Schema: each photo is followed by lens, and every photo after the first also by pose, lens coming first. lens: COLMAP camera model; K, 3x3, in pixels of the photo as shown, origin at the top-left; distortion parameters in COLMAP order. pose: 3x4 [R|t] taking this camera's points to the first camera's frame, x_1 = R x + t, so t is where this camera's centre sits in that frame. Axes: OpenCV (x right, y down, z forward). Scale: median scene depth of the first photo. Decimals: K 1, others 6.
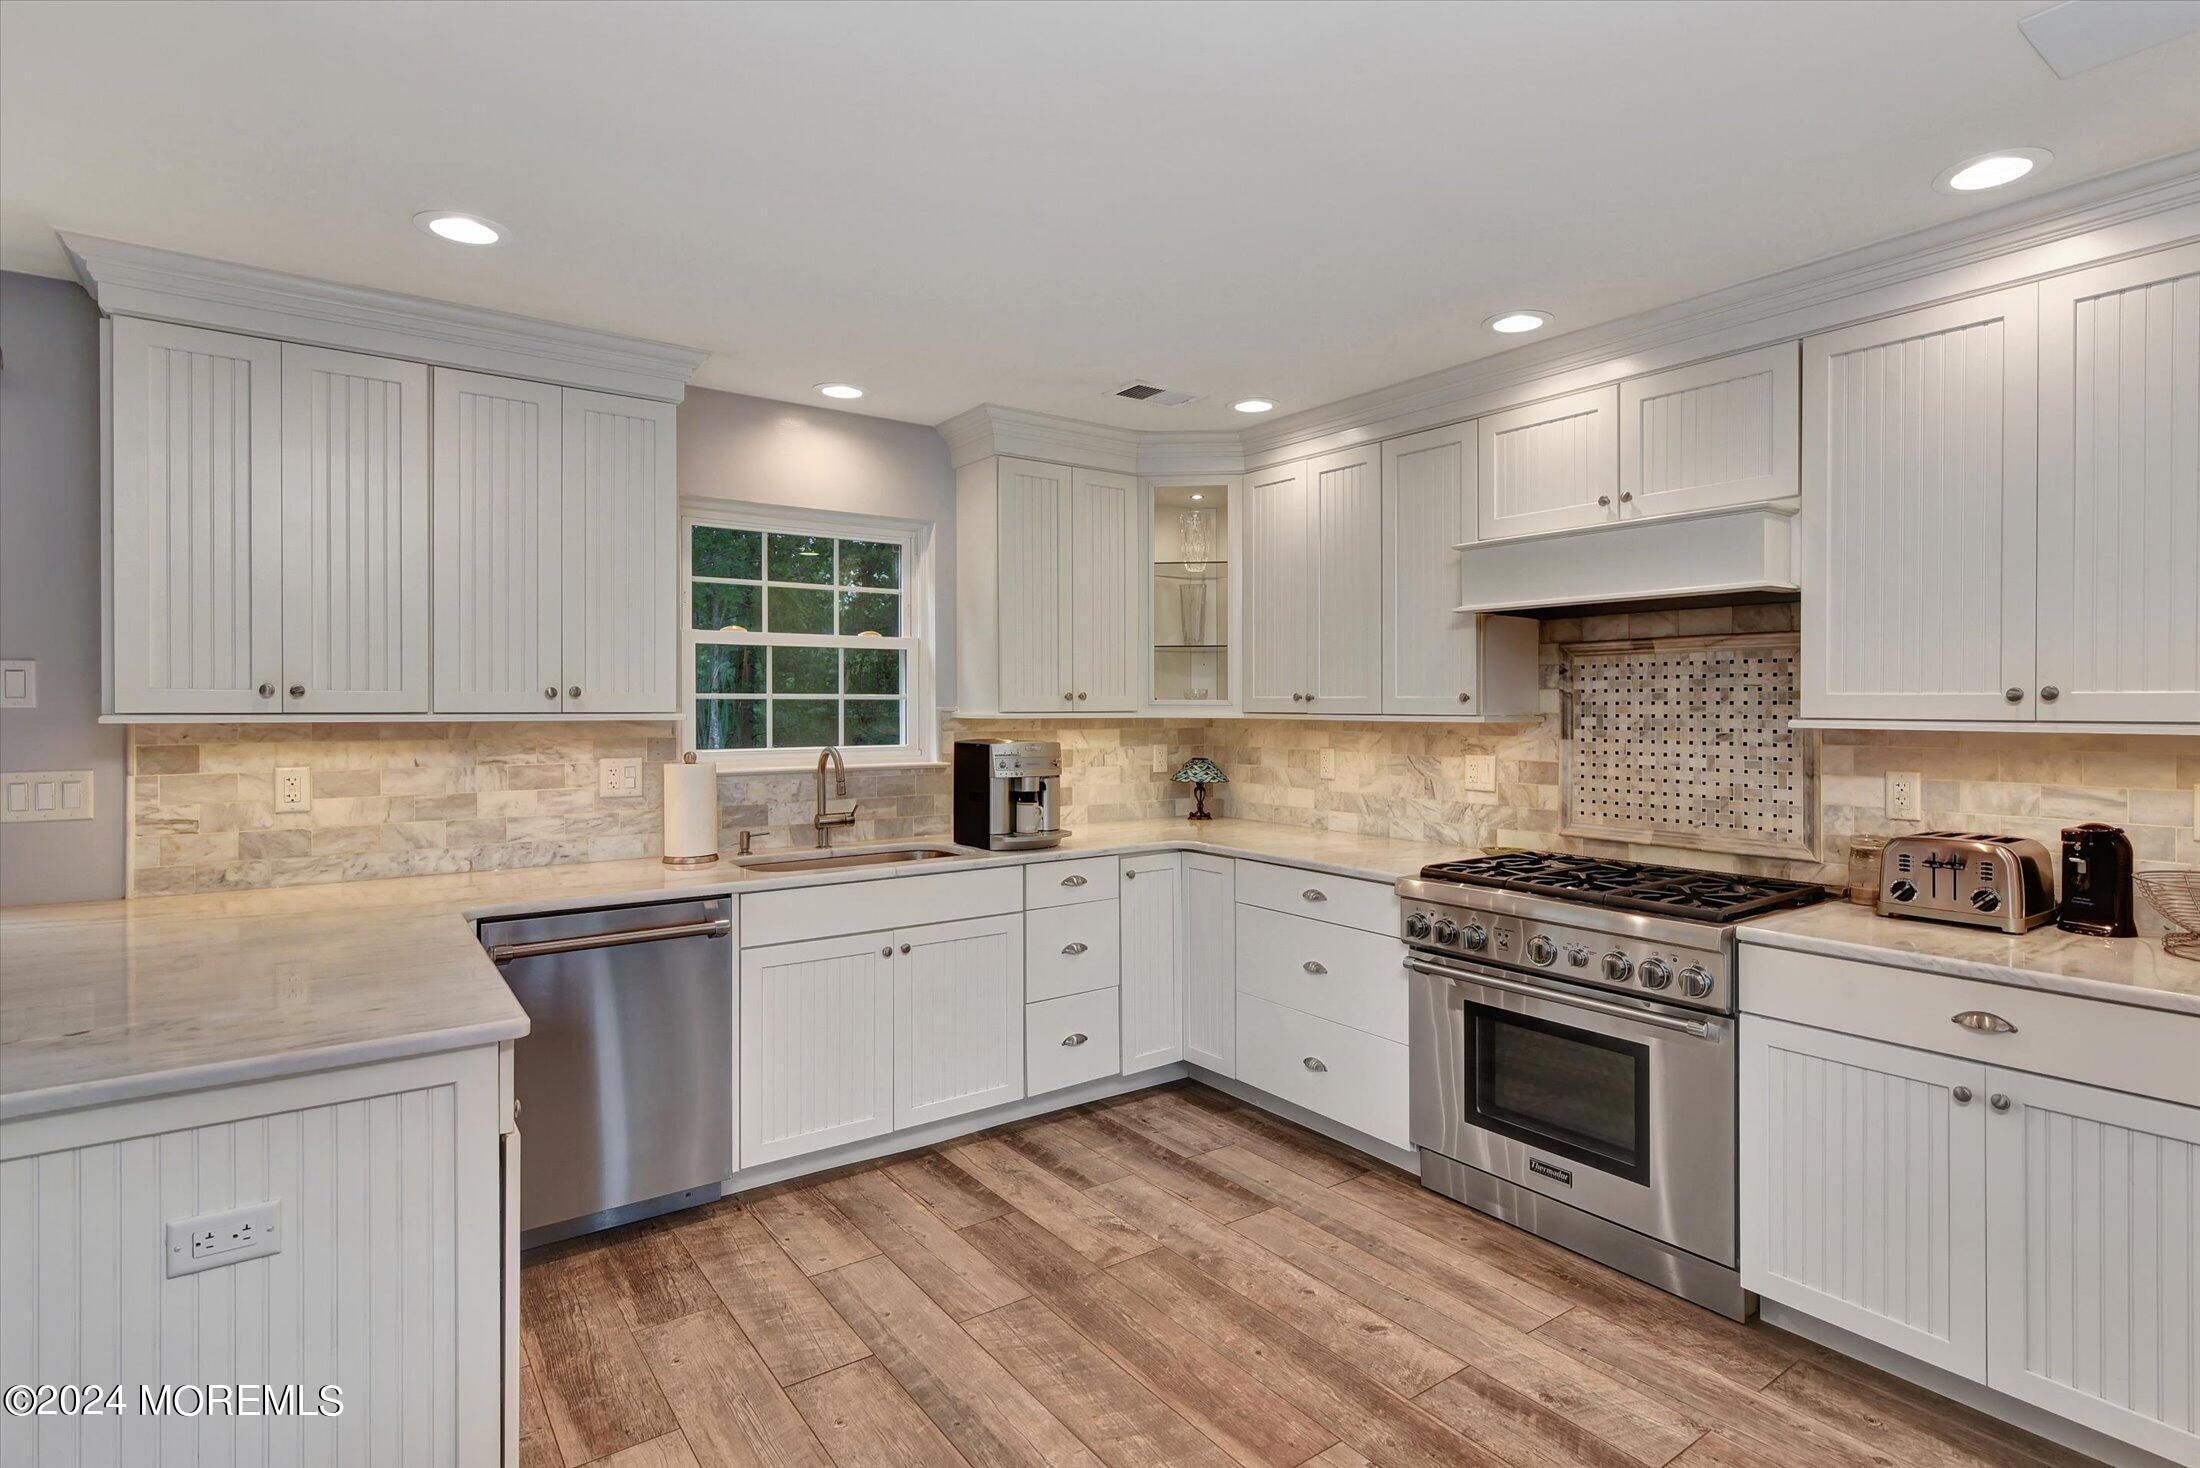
lens RADIAL K [[1082.7, 0, 1148.5], [0, 1082.7, 715.4], [0, 0, 1]] dist [-0.014241, -0.002211]
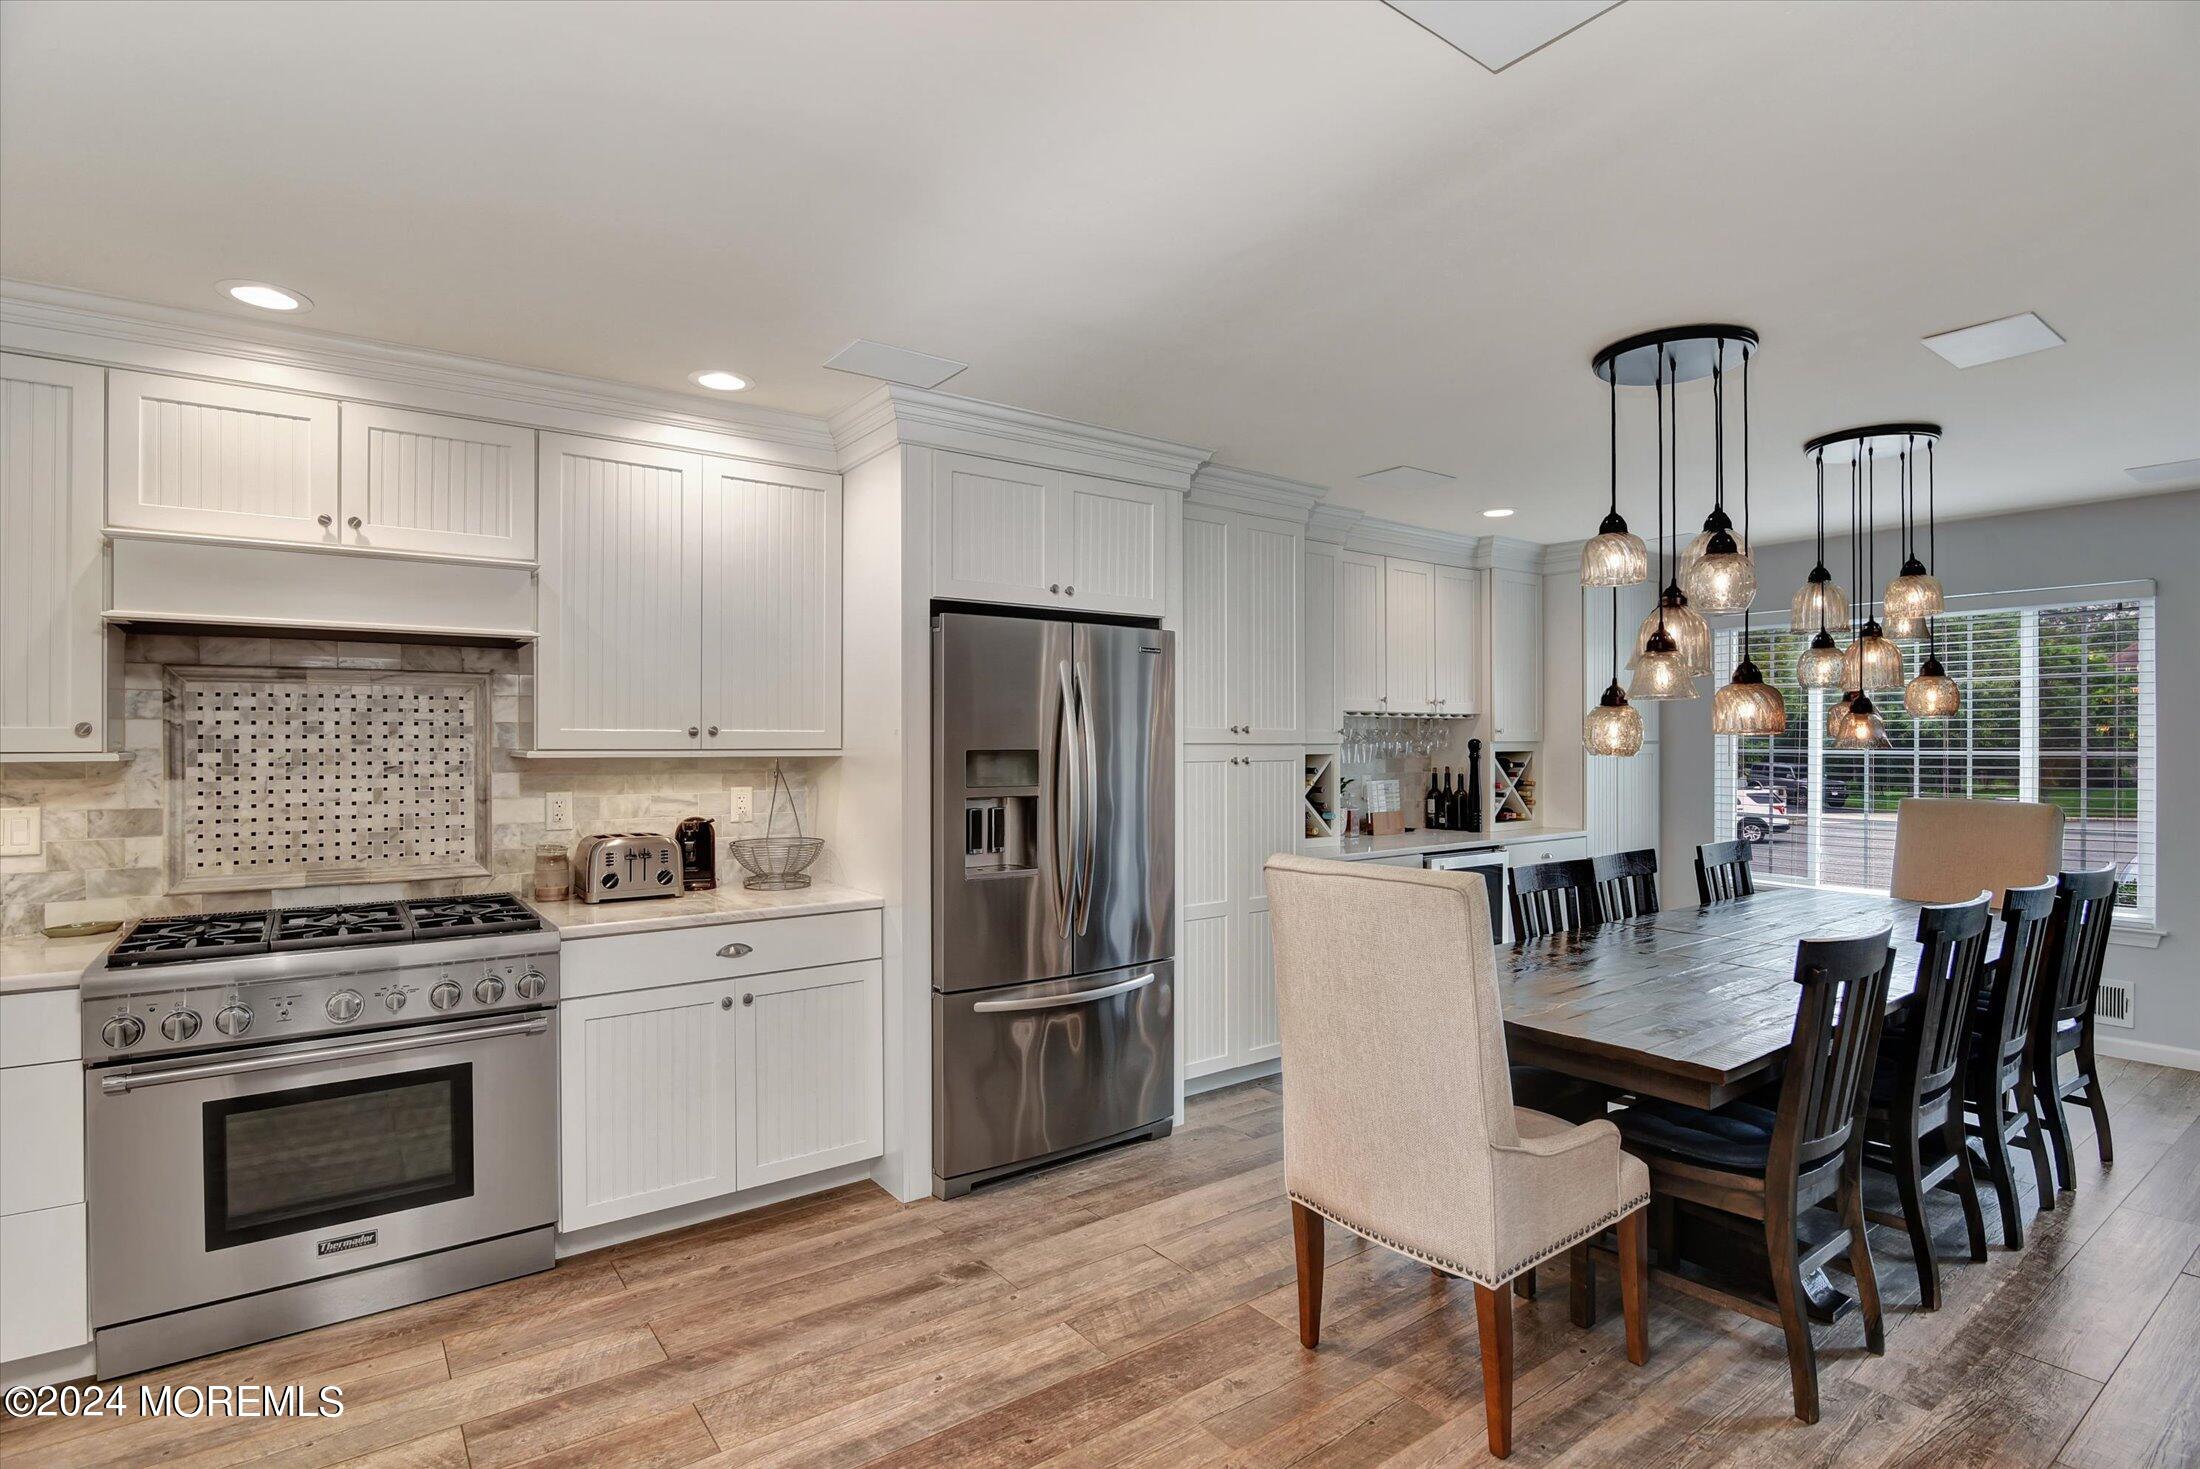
lens RADIAL K [[1082.7, 0, 1114.8], [0, 1082.7, 742.8], [0, 0, 1]] dist [-0.014241, -0.002211]
pose [[0.010136, -0.004114, 0.999940, -0.456644], [0.008478, 0.999956, 0.004028, -0.003646], [-0.999913, 0.008437, 0.010170, 0.280348]]
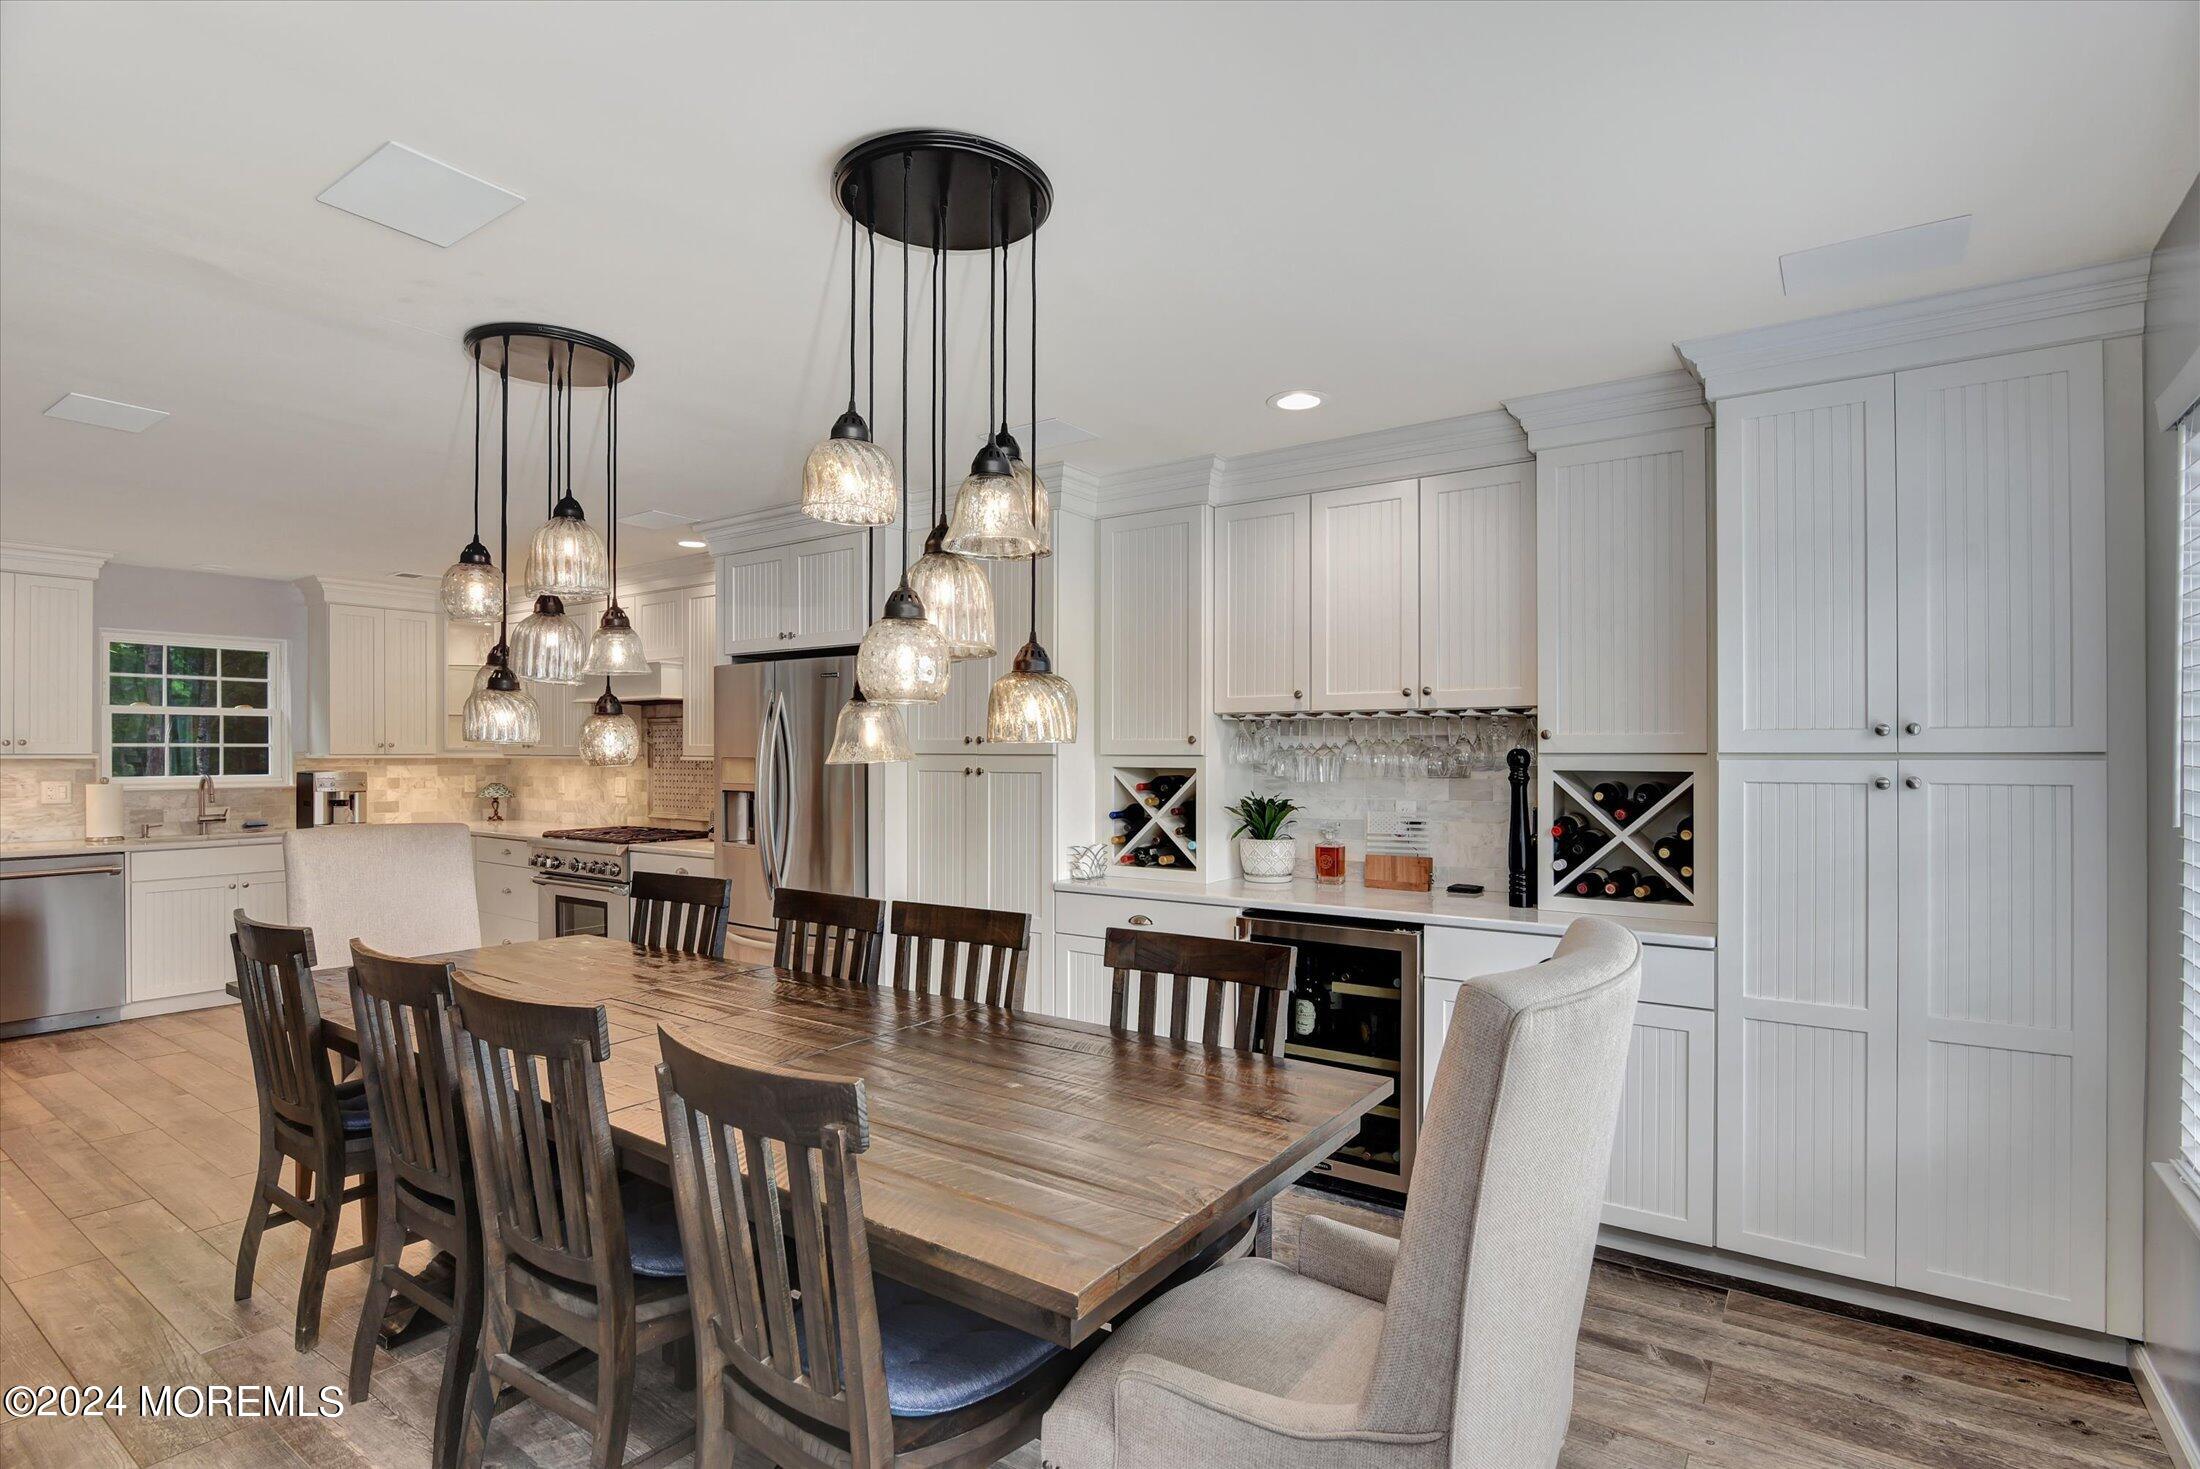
lens RADIAL K [[1082.7, 0, 1091.5], [0, 1082.7, 752.7], [0, 0, 1]] dist [-0.014241, -0.002211]
pose [[0.955500, -0.001230, 0.294988, 0.604858], [0.003374, 0.999971, -0.006758, 0.011441], [-0.294971, 0.007453, 0.955477, -1.144943]]
